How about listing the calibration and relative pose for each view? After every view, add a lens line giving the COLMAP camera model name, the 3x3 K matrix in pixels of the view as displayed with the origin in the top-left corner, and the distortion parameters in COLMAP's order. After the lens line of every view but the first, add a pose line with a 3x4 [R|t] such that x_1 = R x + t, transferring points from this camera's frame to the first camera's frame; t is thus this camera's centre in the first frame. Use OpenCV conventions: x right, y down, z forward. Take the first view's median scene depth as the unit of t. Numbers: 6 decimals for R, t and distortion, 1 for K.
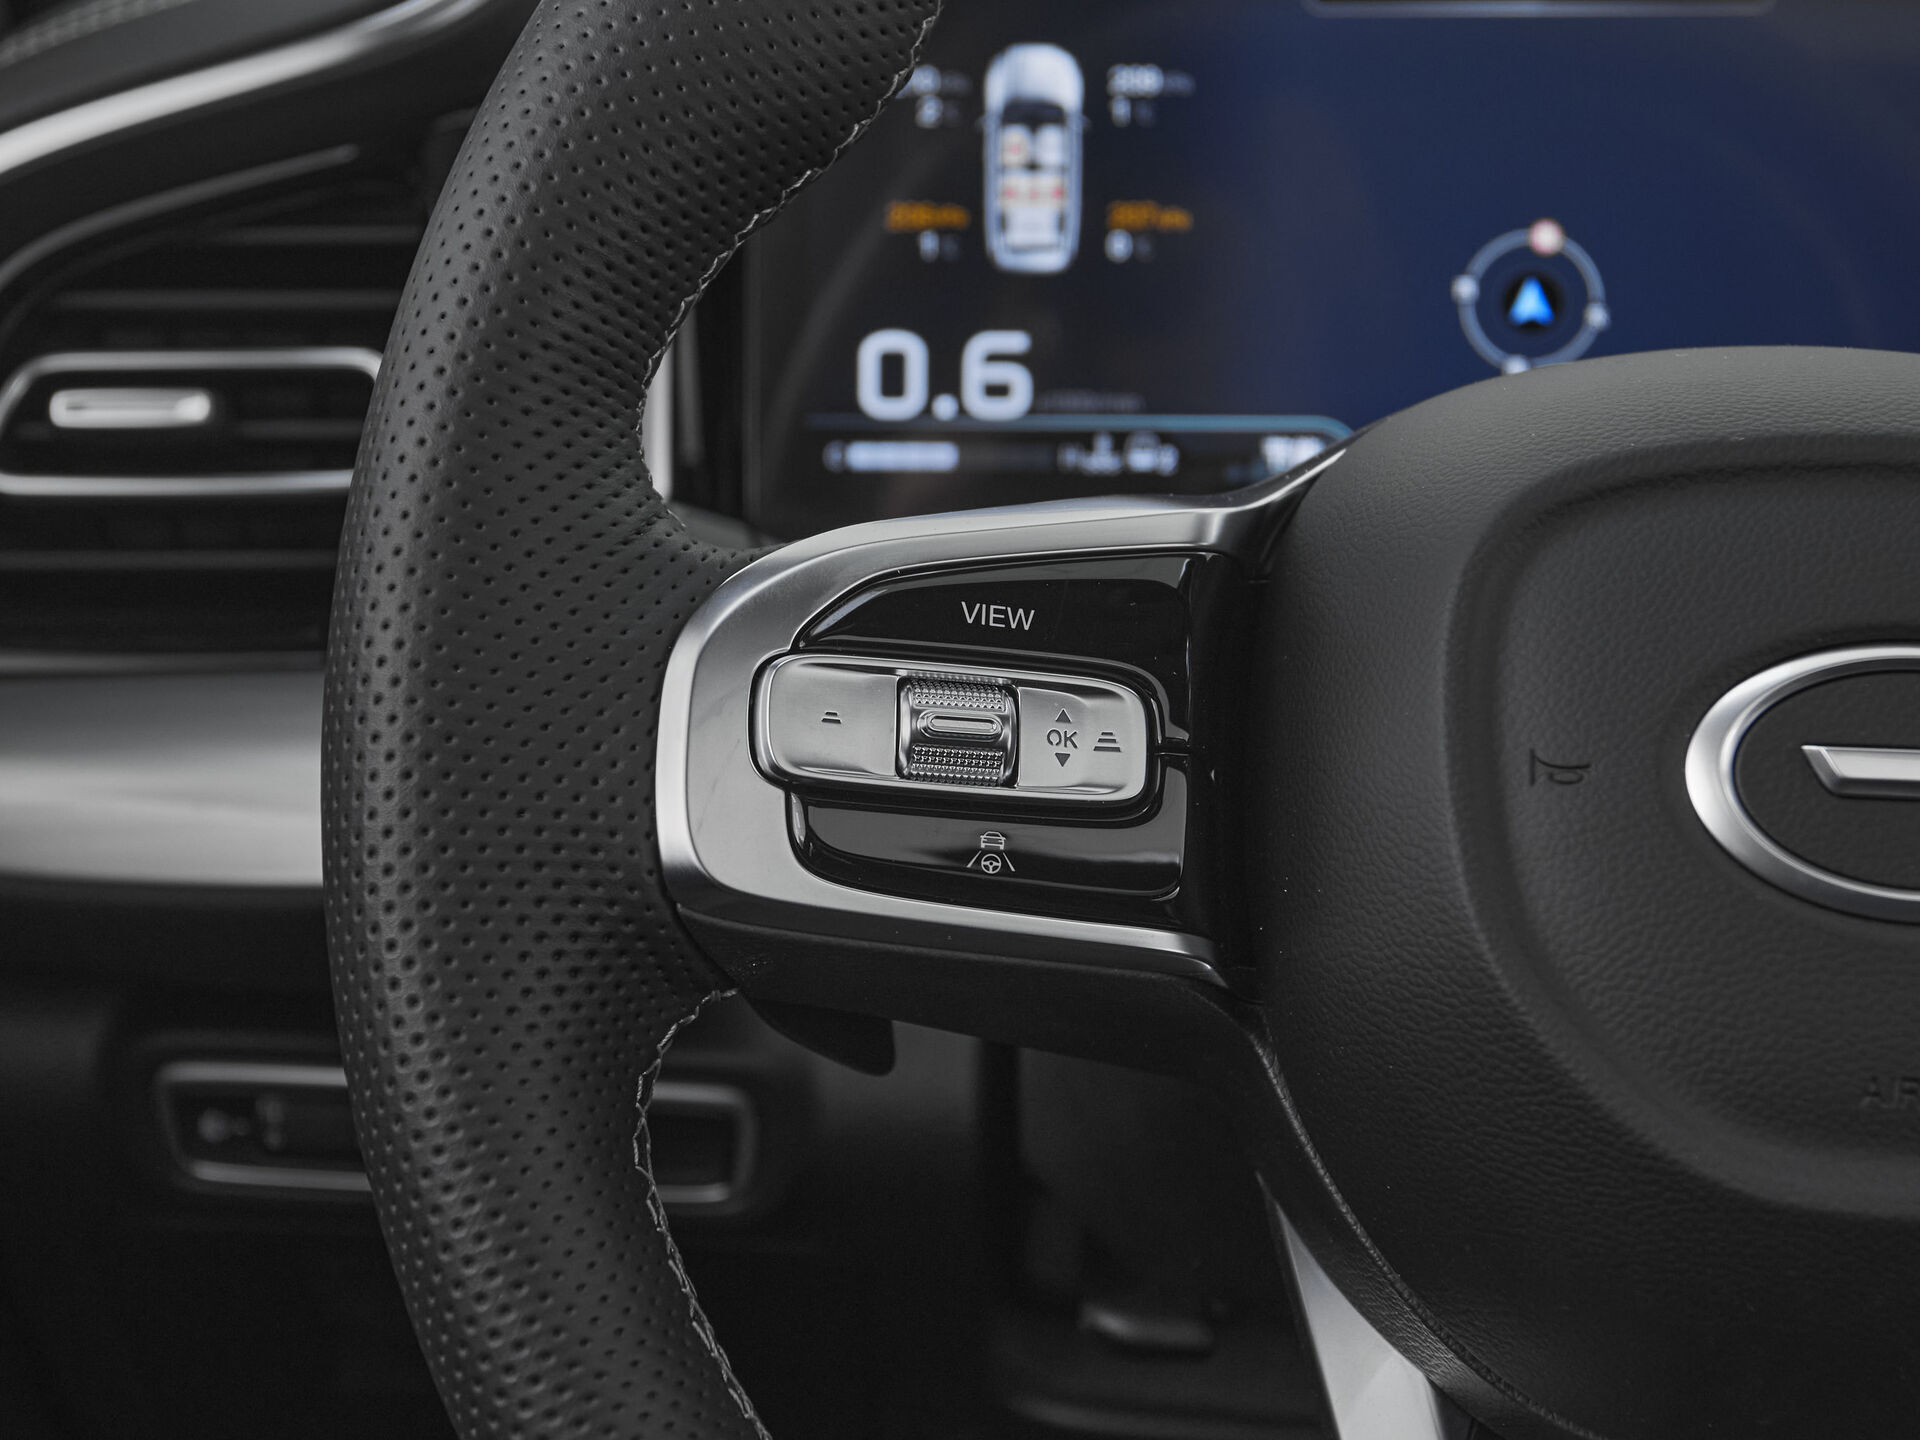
lens RADIAL K [[2905.9, 0, 921.7], [0, 2905.9, 754.6], [0, 0, 1]] dist [-0.004264, 0.025564]
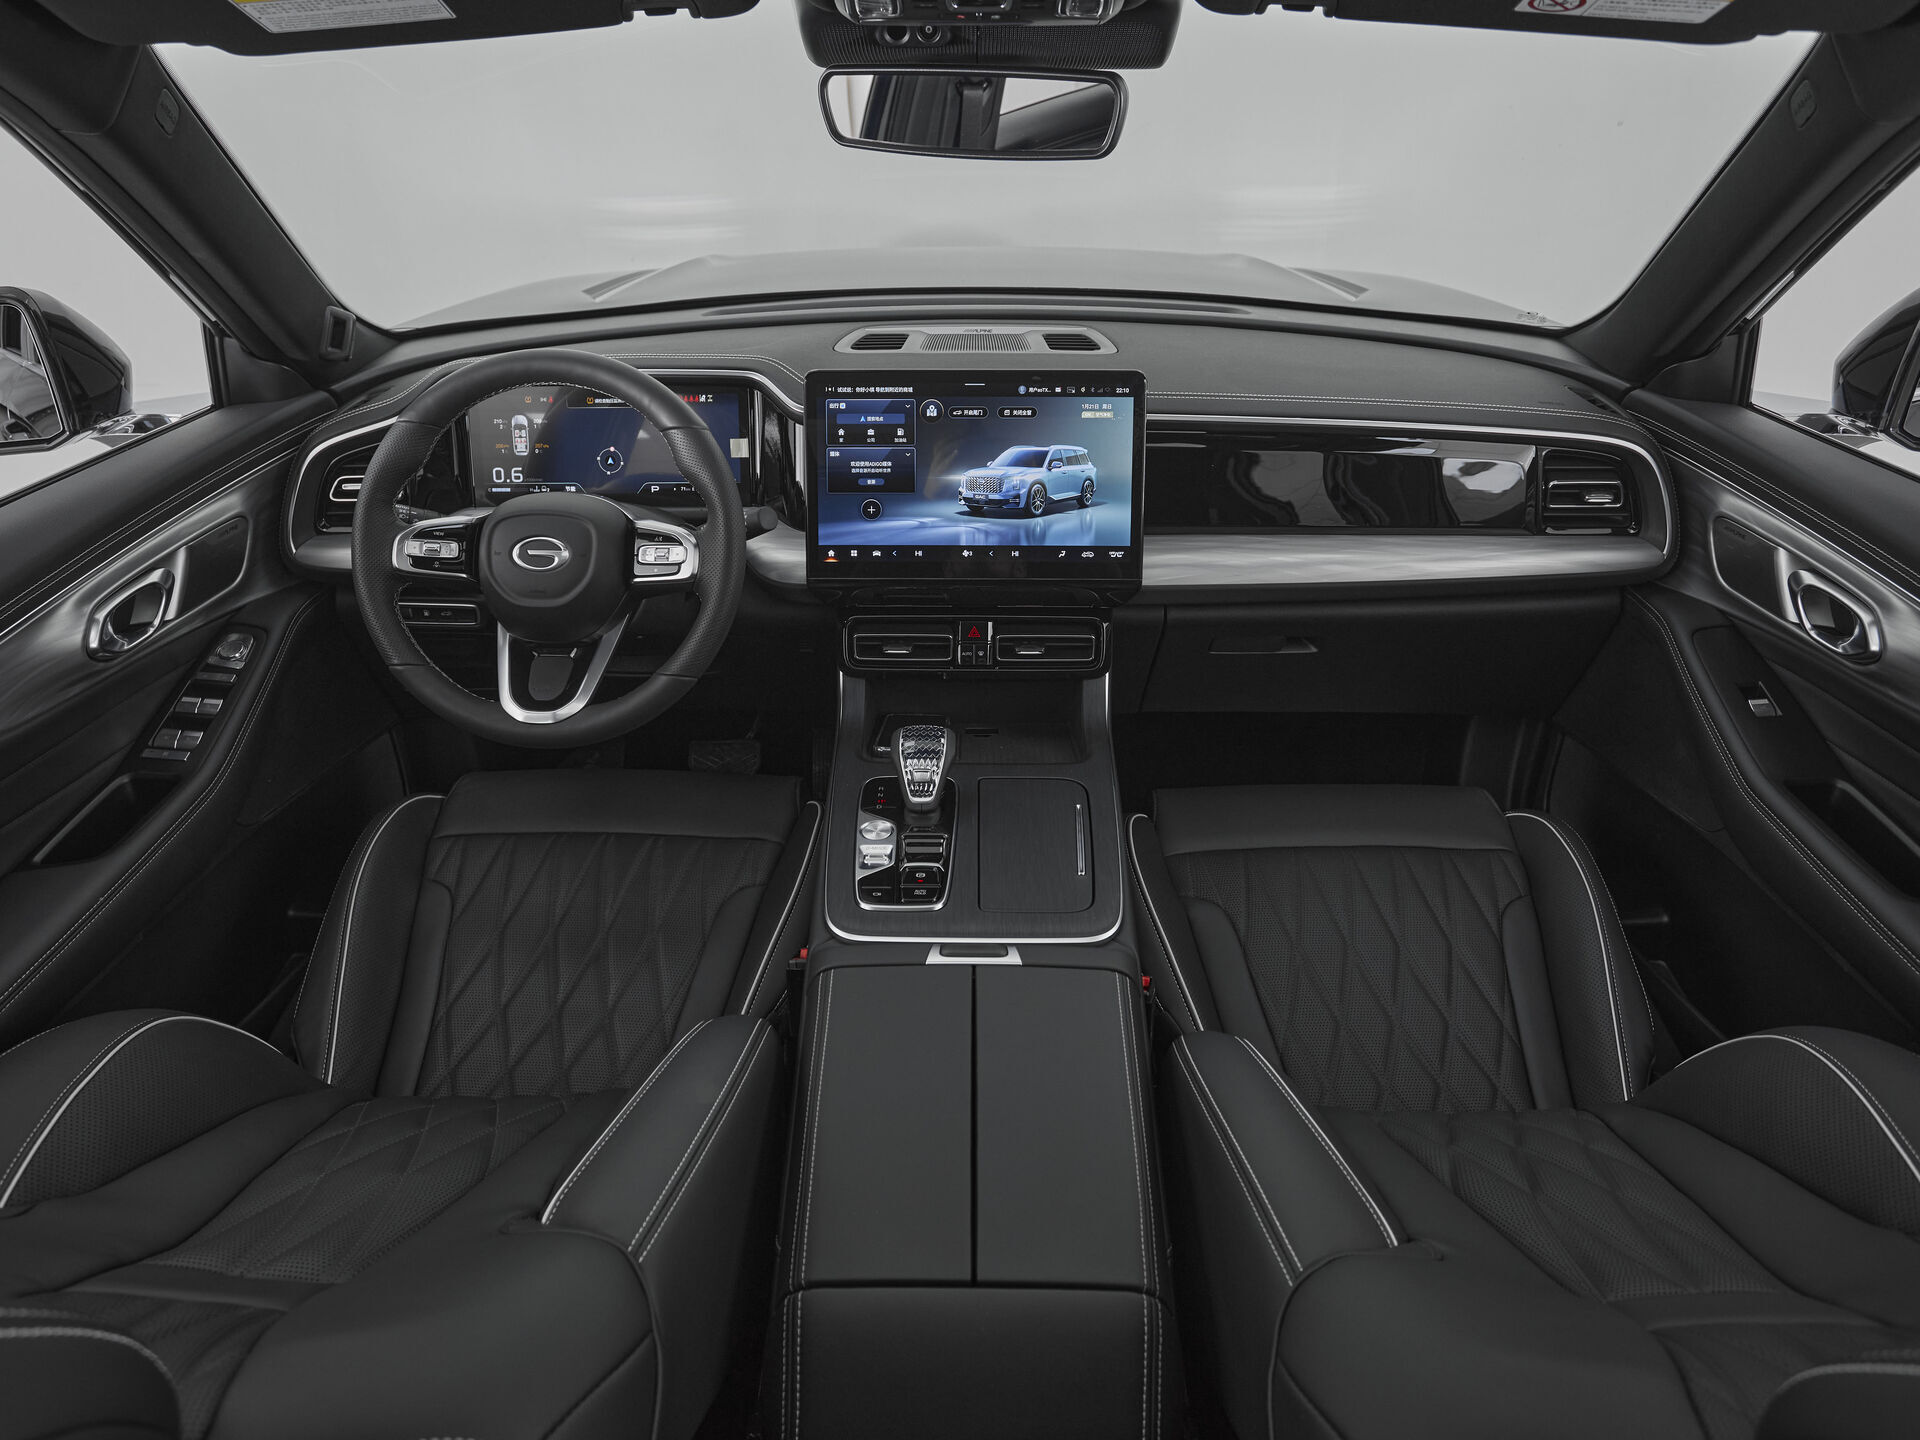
lens RADIAL K [[1236.6, 0, 937.3], [0, 1236.6, 700.7], [0, 0, 1]] dist [-0.046513, 0.000823]
pose [[0.999331, -0.015502, 0.033133, 1.218996], [0.010162, 0.987763, 0.155629, -0.101209], [-0.035141, -0.155189, 0.987260, -2.304499]]
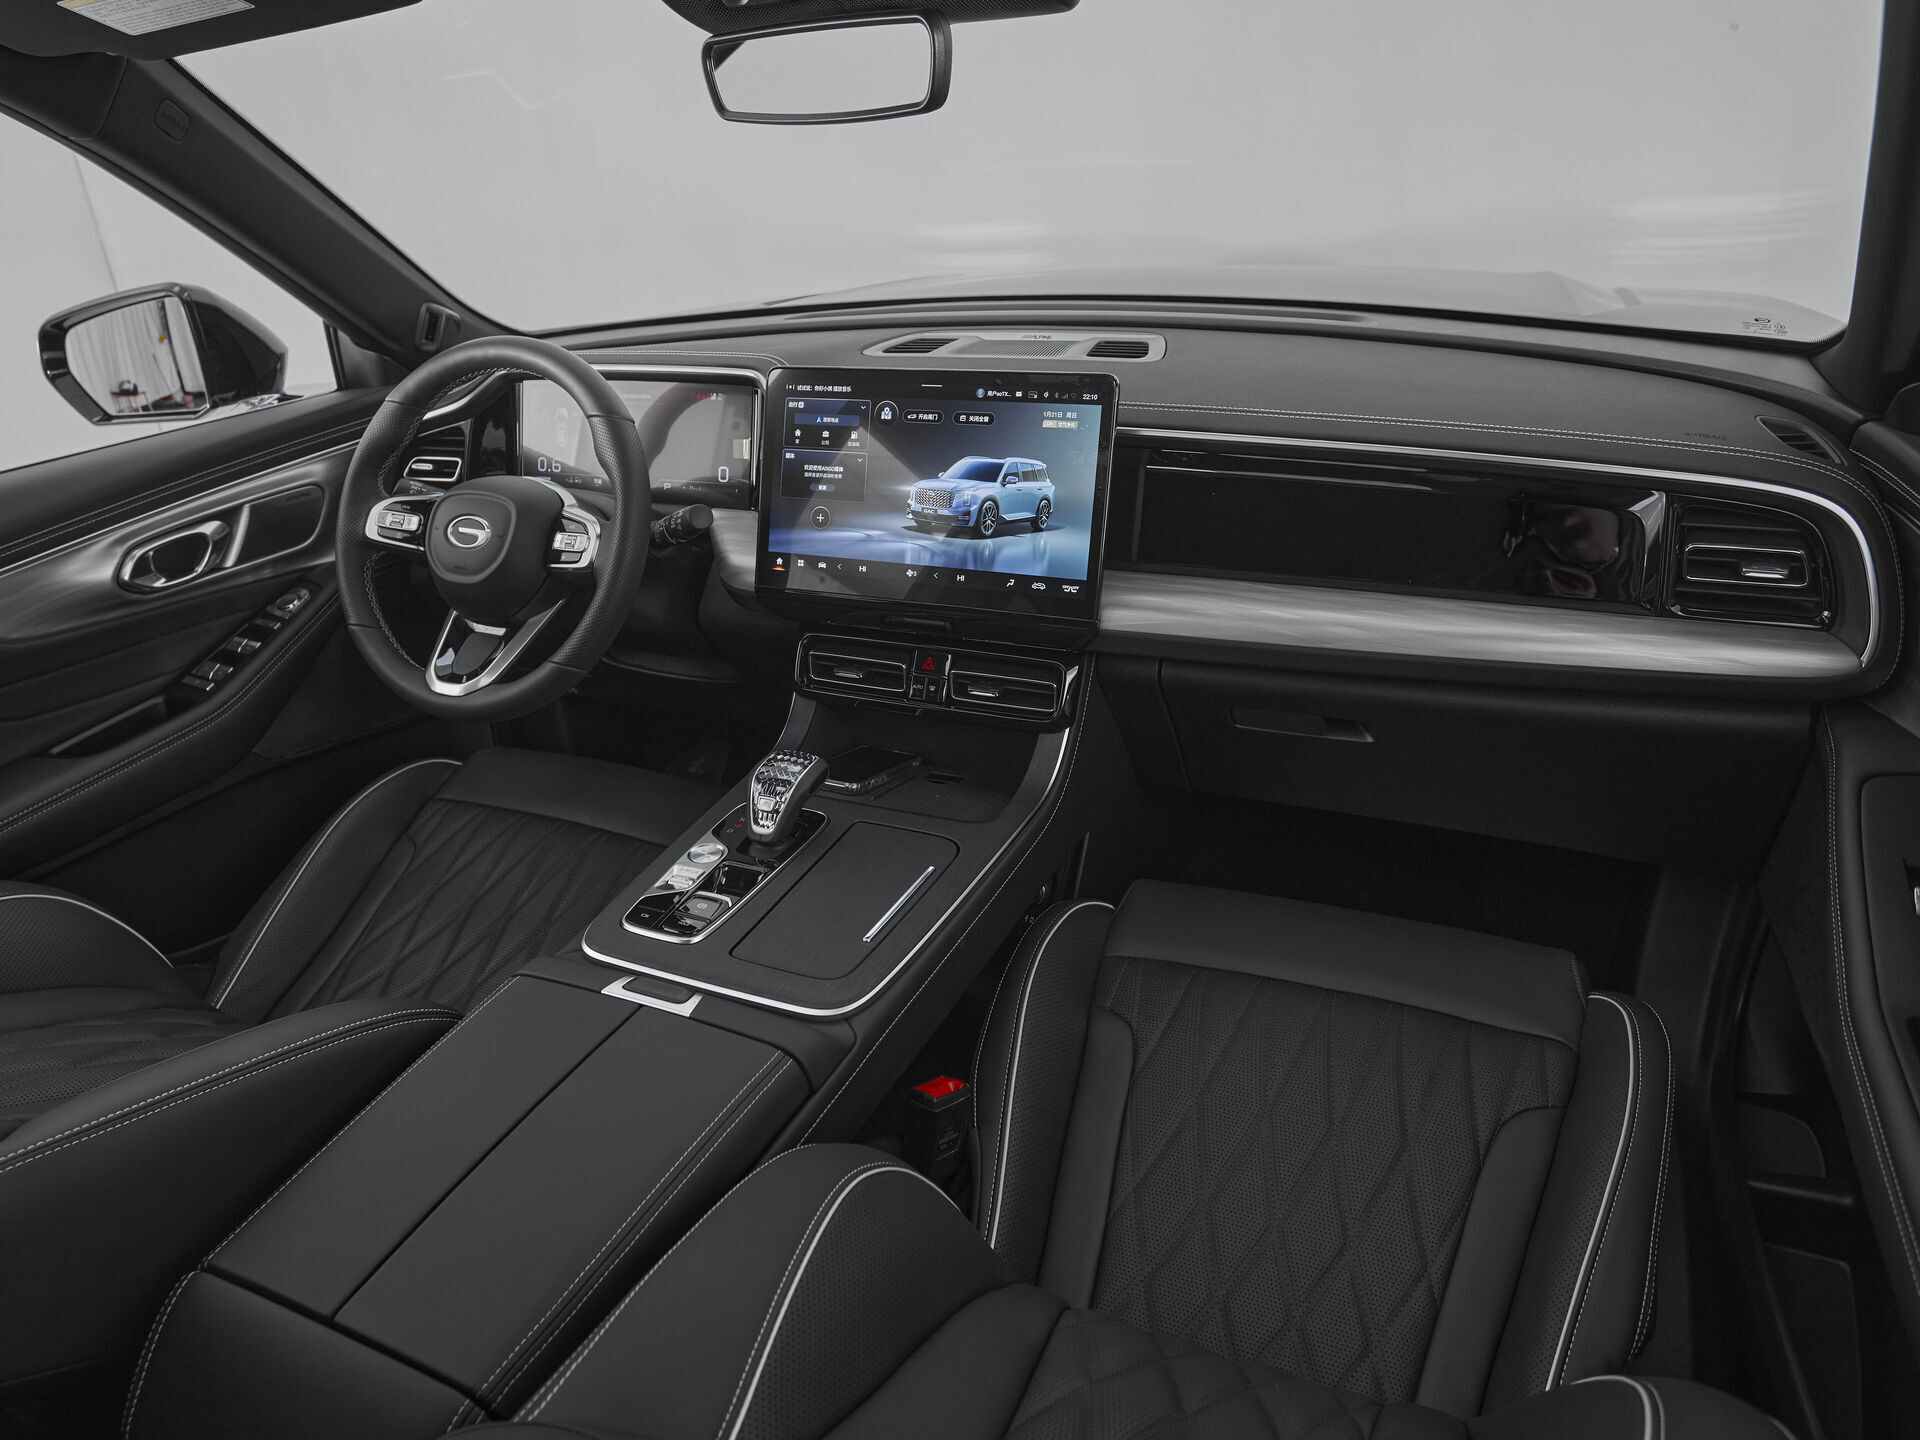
lens RADIAL K [[1265.4, 0, 877.6], [0, 1265.4, 706.6], [0, 0, 1]] dist [-0.040977, 0.002224]
pose [[0.924272, 0.112577, -0.364756, 2.583664], [-0.069132, 0.989089, 0.130093, -0.043470], [0.375422, -0.095025, 0.921970, -1.804527]]
